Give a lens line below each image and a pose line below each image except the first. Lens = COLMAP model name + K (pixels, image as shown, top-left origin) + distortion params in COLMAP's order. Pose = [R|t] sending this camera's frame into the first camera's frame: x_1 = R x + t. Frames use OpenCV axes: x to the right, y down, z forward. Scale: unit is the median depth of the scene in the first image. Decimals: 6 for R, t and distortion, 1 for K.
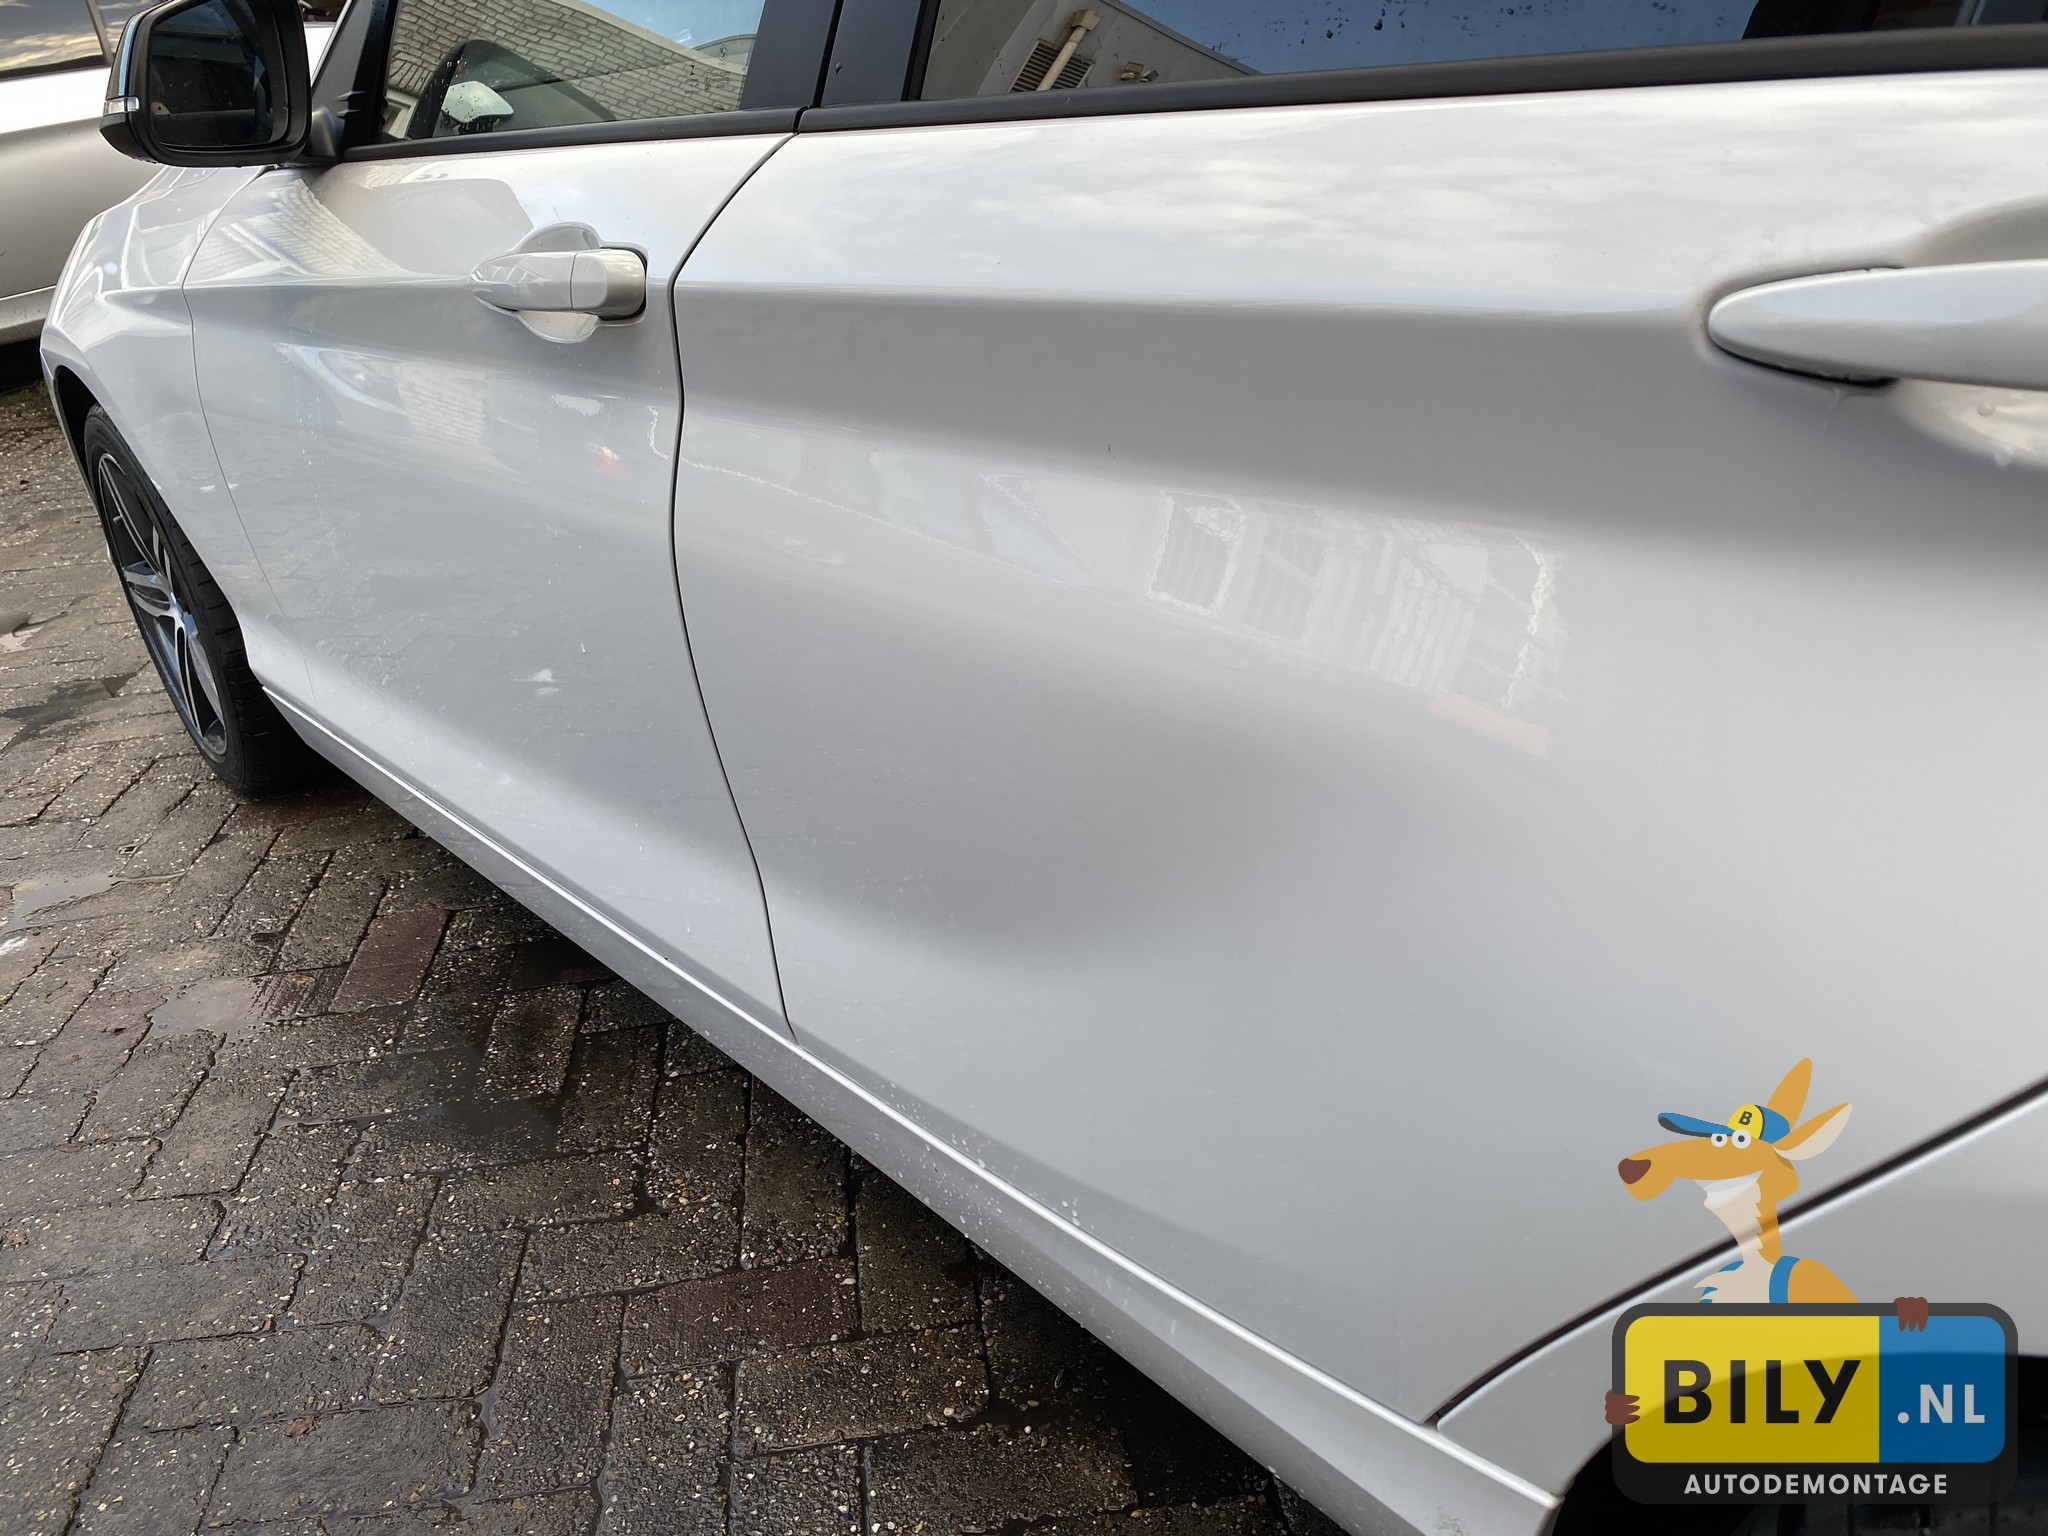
lens RADIAL K [[1574.7, 0, 1025.3], [0, 1574.7, 773.2], [0, 0, 1]] dist [0.012169, -0.010232]
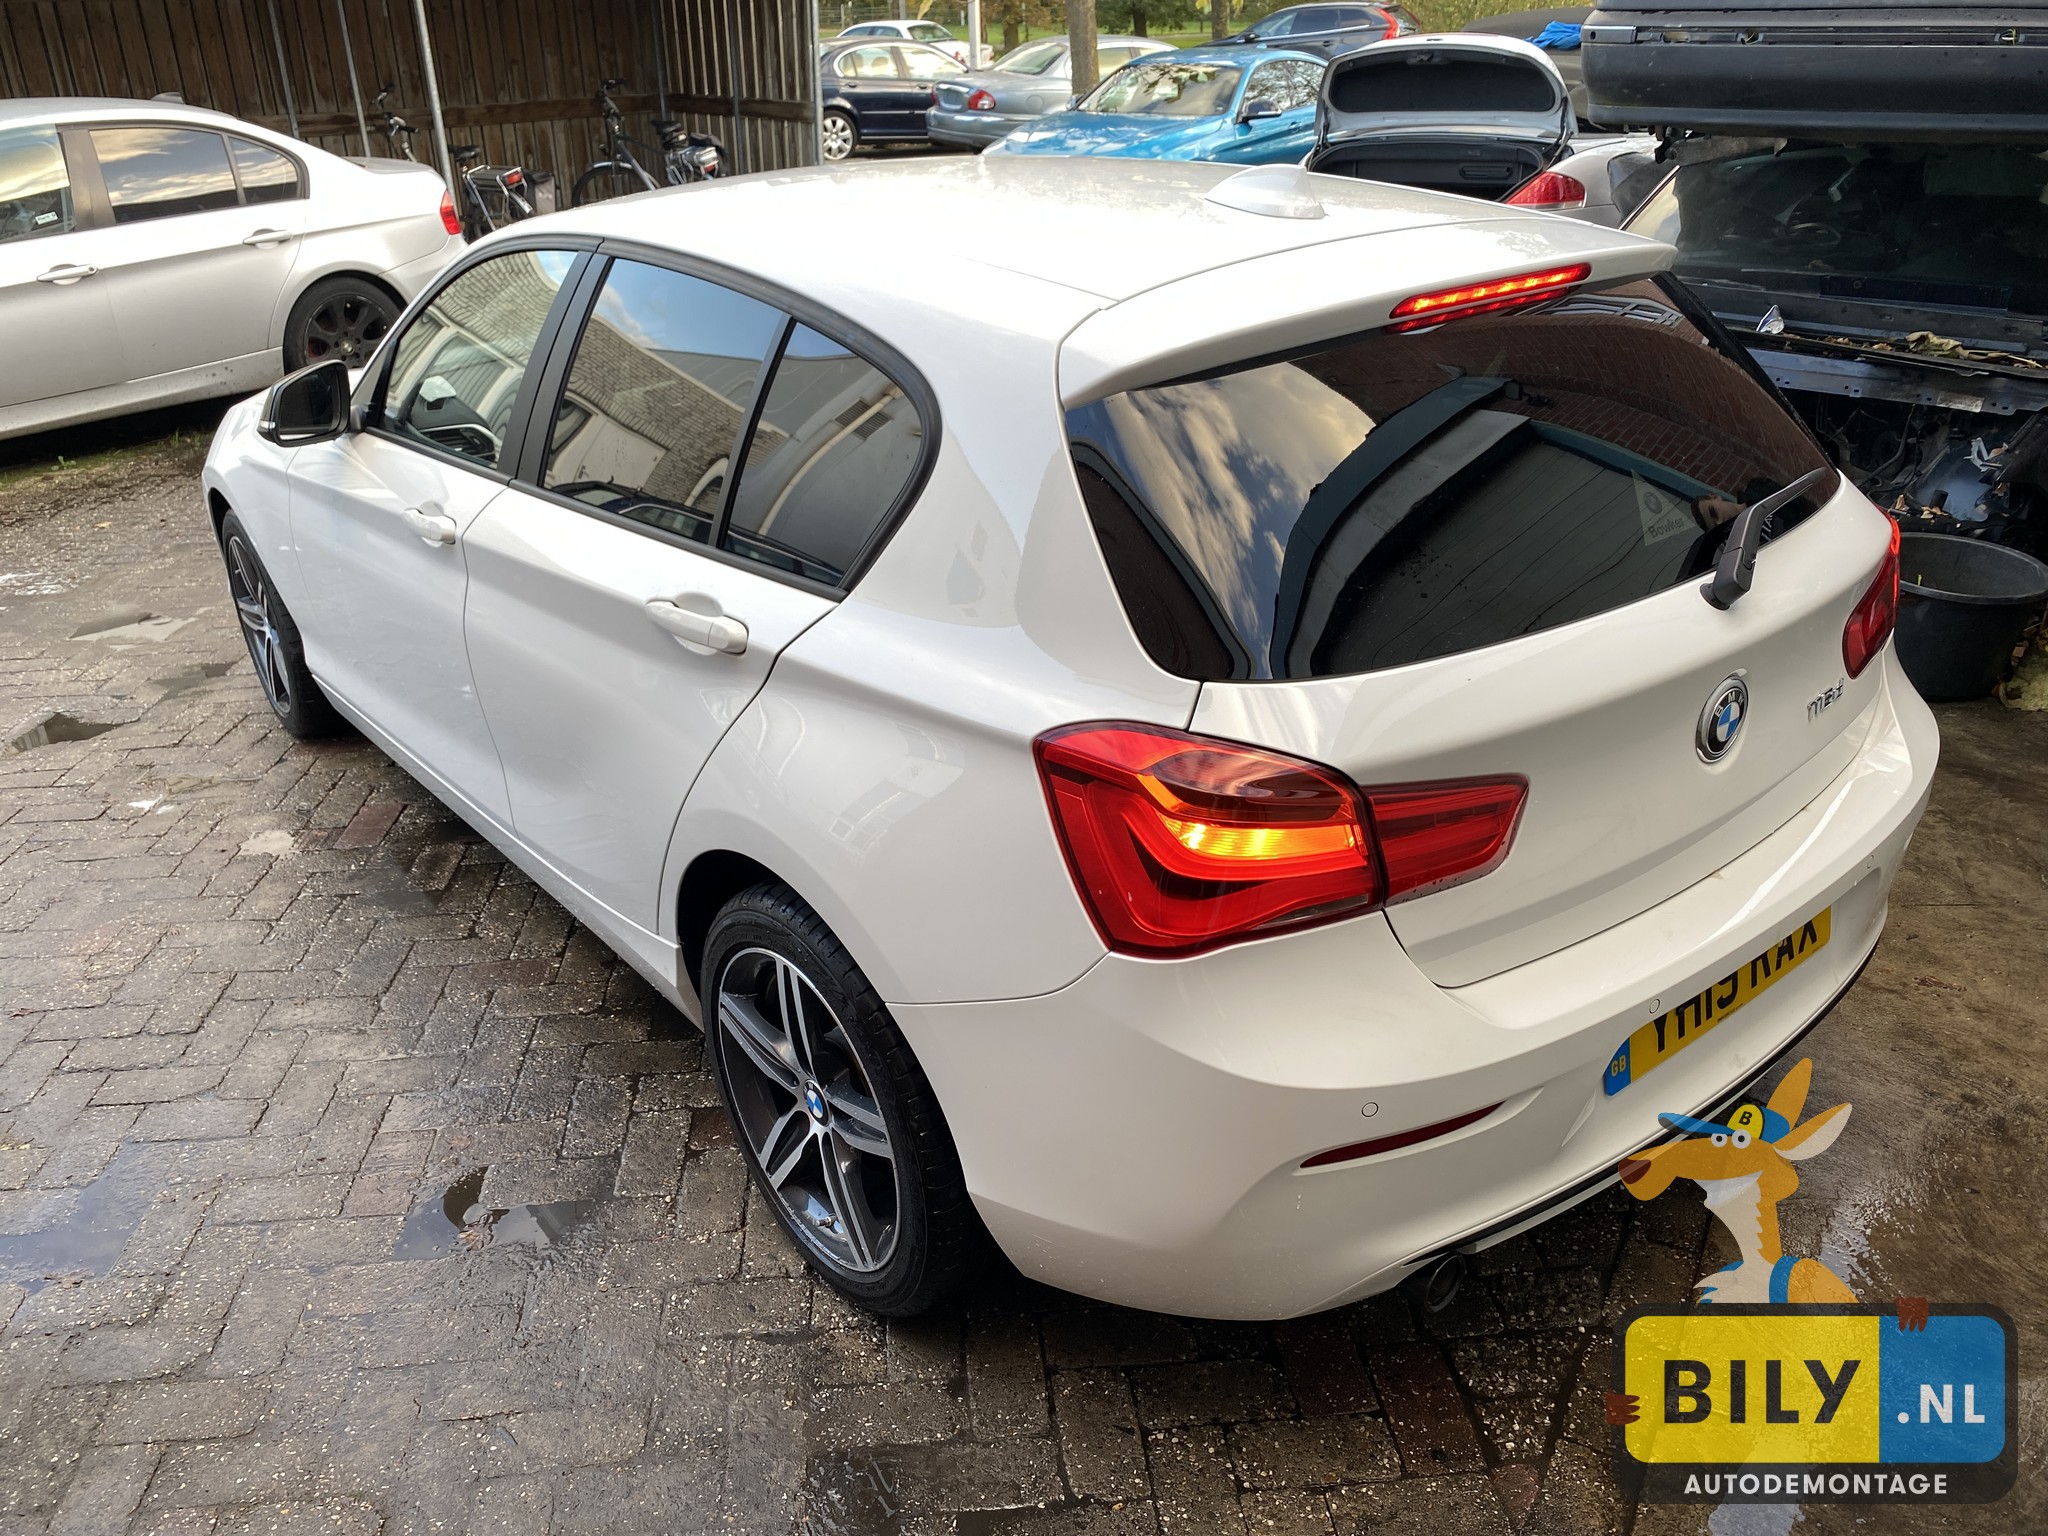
lens RADIAL K [[1574.7, 0, 1023.4], [0, 1574.7, 760.9], [0, 0, 1]] dist [0.012169, -0.010232]
pose [[0.997659, 0.059639, -0.033472, 0.432890], [-0.060524, 0.997826, -0.026081, 0.045580], [0.031843, 0.028046, 0.999099, -0.849300]]
